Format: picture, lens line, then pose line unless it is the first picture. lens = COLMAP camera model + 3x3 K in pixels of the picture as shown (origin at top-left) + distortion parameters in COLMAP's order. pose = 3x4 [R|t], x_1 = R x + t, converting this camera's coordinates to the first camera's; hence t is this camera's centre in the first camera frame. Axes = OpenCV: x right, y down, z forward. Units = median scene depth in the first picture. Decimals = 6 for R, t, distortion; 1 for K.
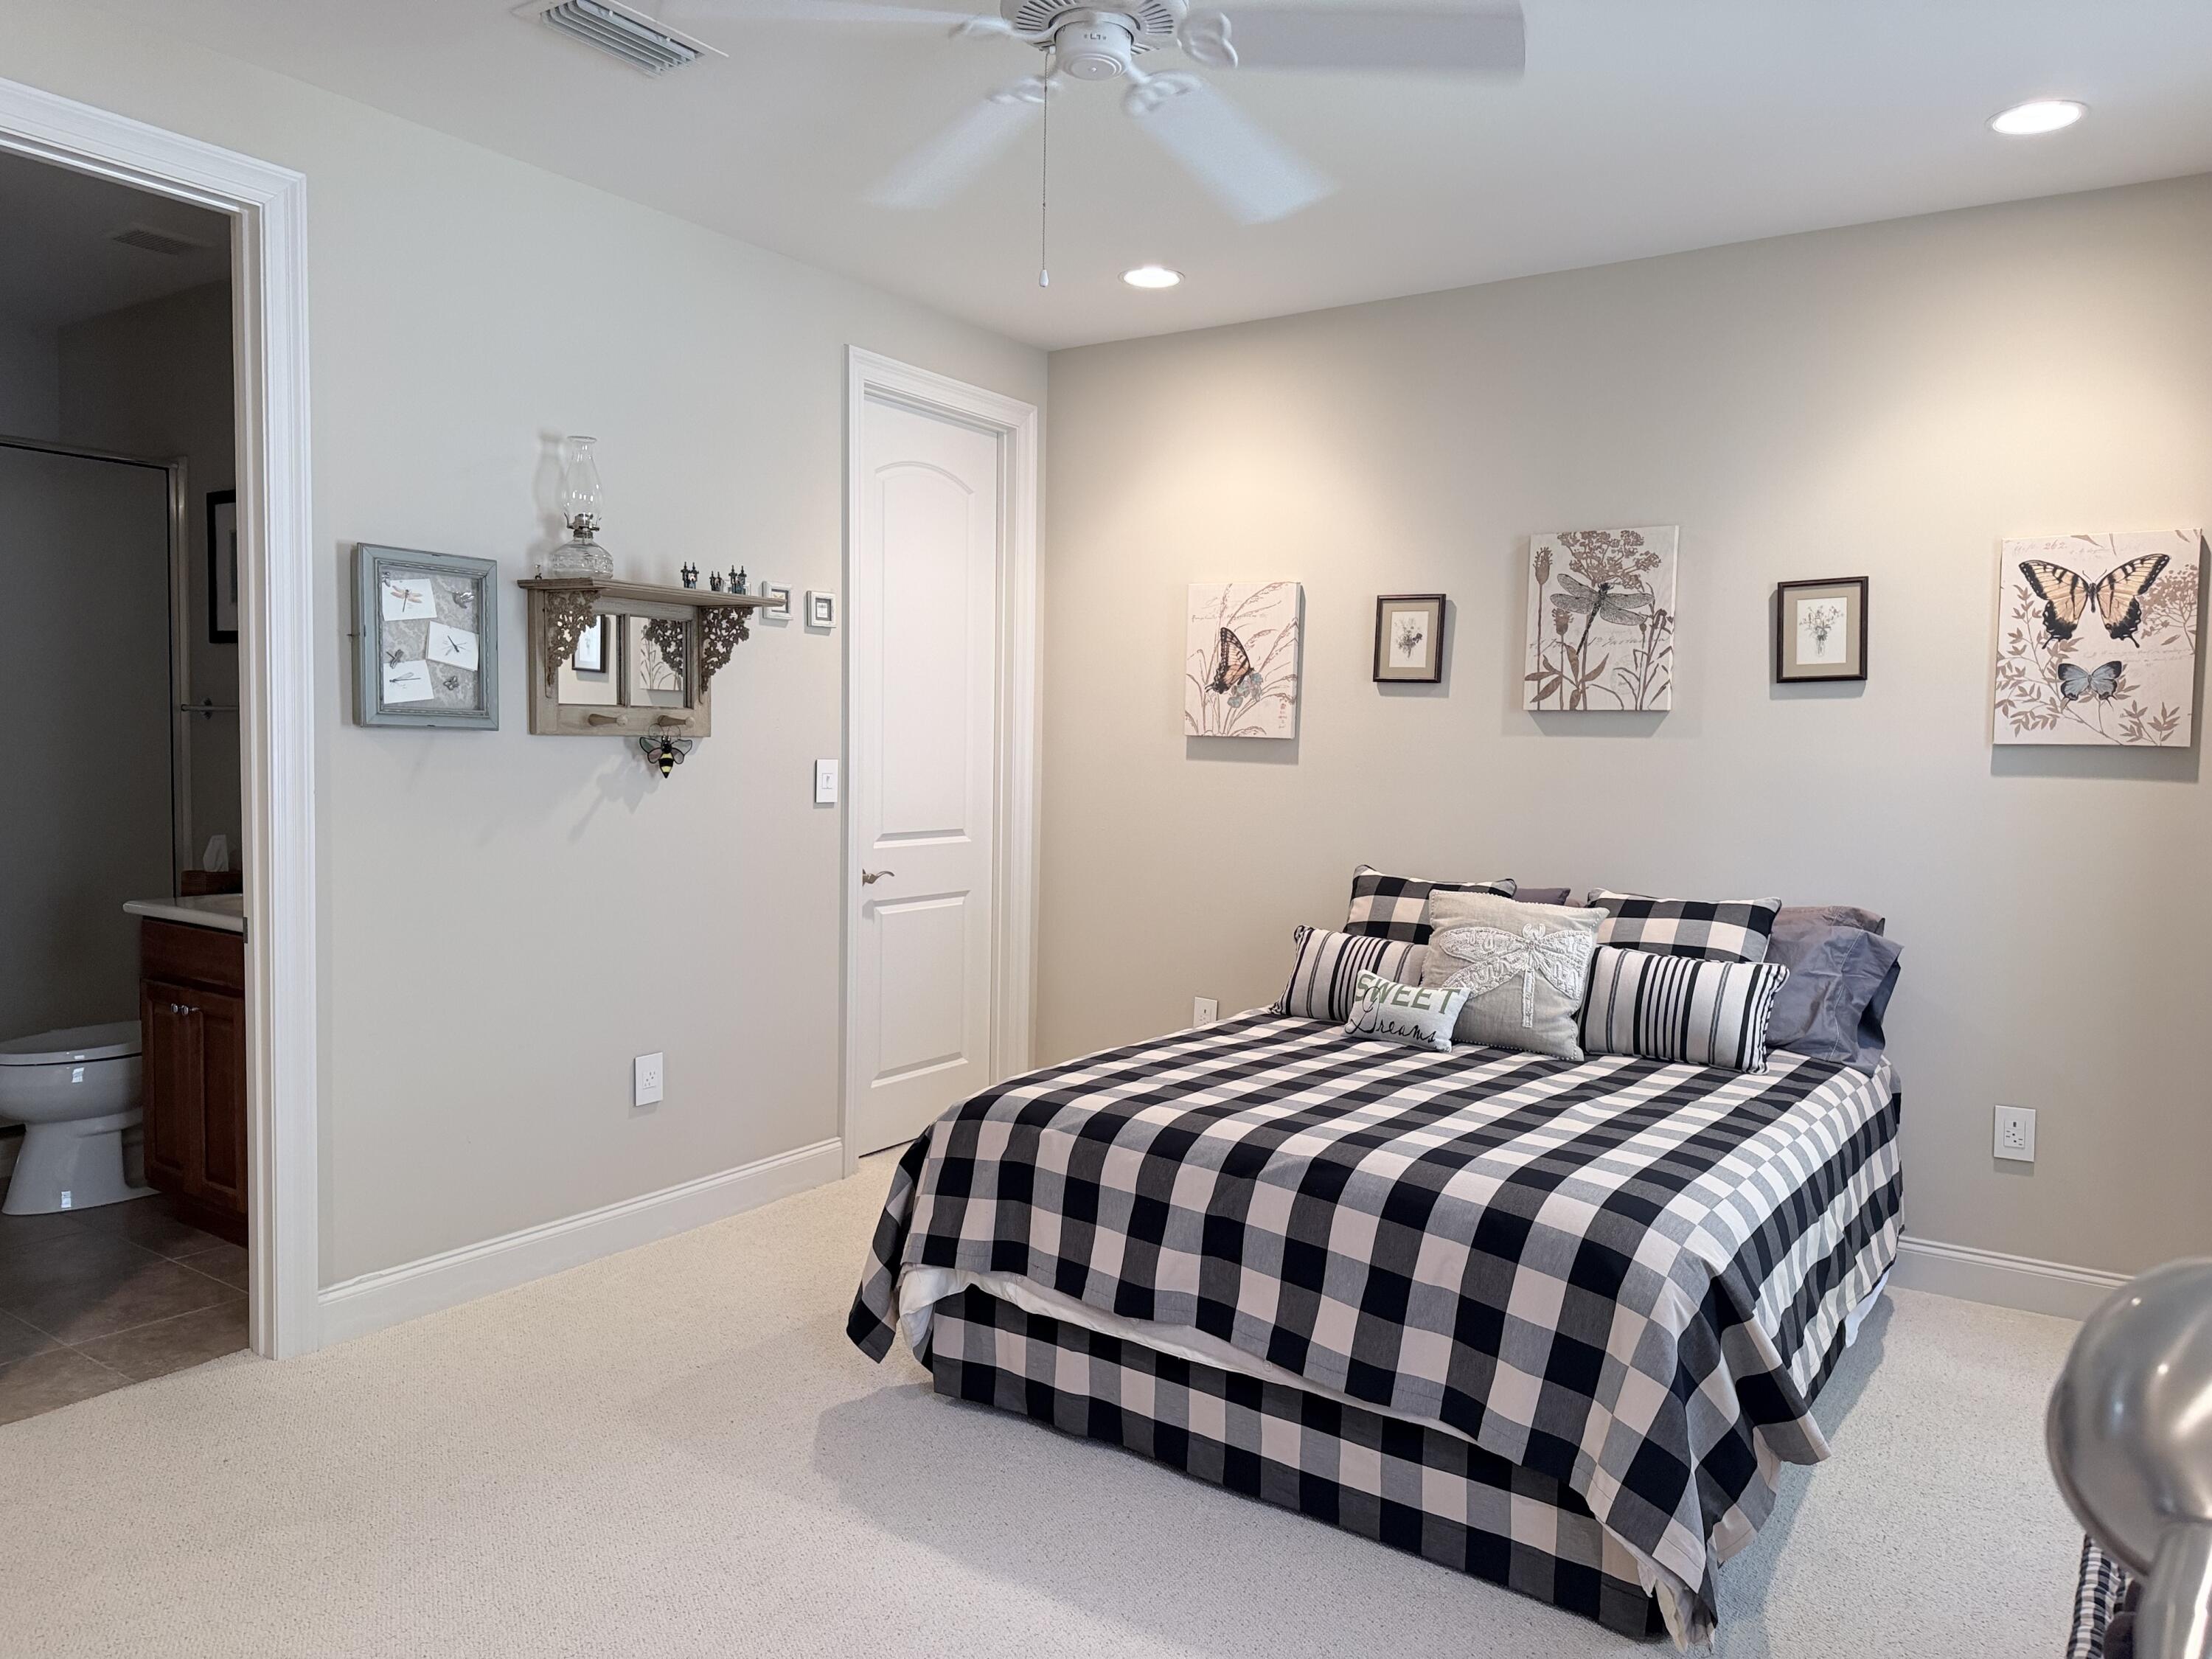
lens RADIAL K [[1519.8, 0, 1106.0], [0, 1519.8, 829.5], [0, 0, 1]] dist [0.047180, -0.061648]
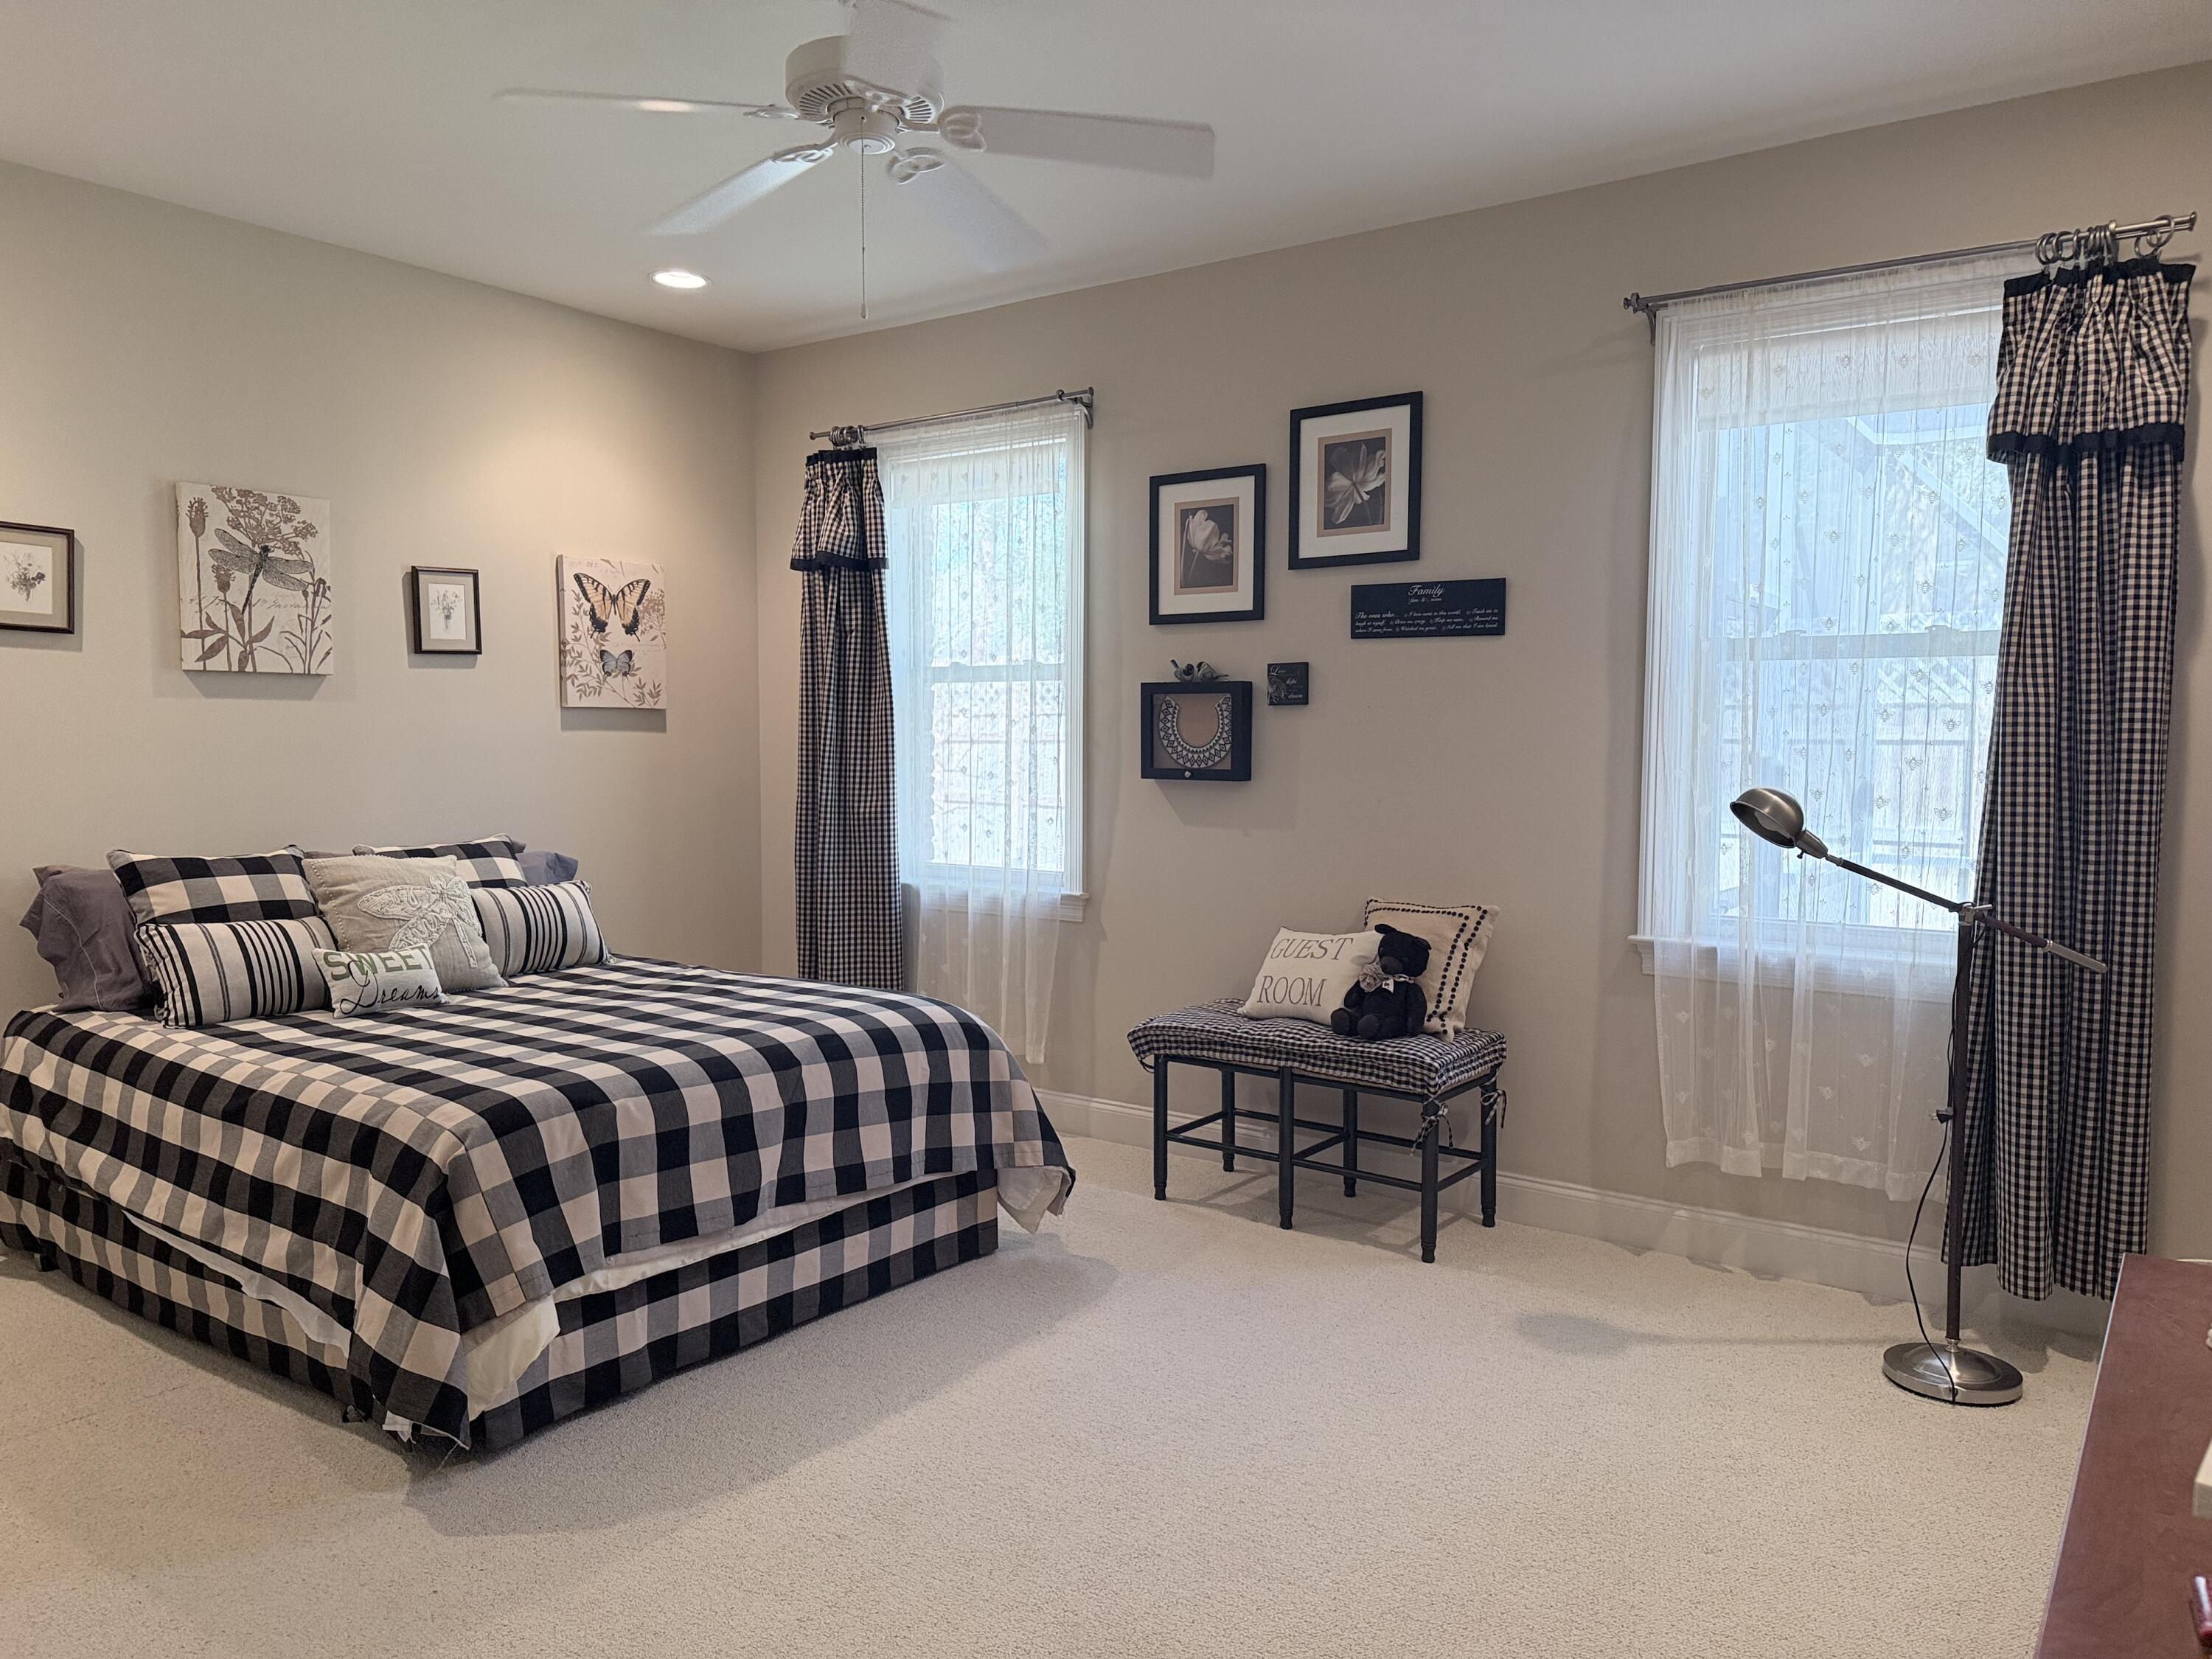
lens RADIAL K [[1565.7, 0, 1106.0], [0, 1565.7, 829.5], [0, 0, 1]] dist [-0.062353, 0.070933]
pose [[0.018833, -0.079701, 0.996641, -0.732631], [0.050285, 0.995632, 0.078670, -0.029987], [-0.998557, 0.048634, 0.022759, 0.466923]]
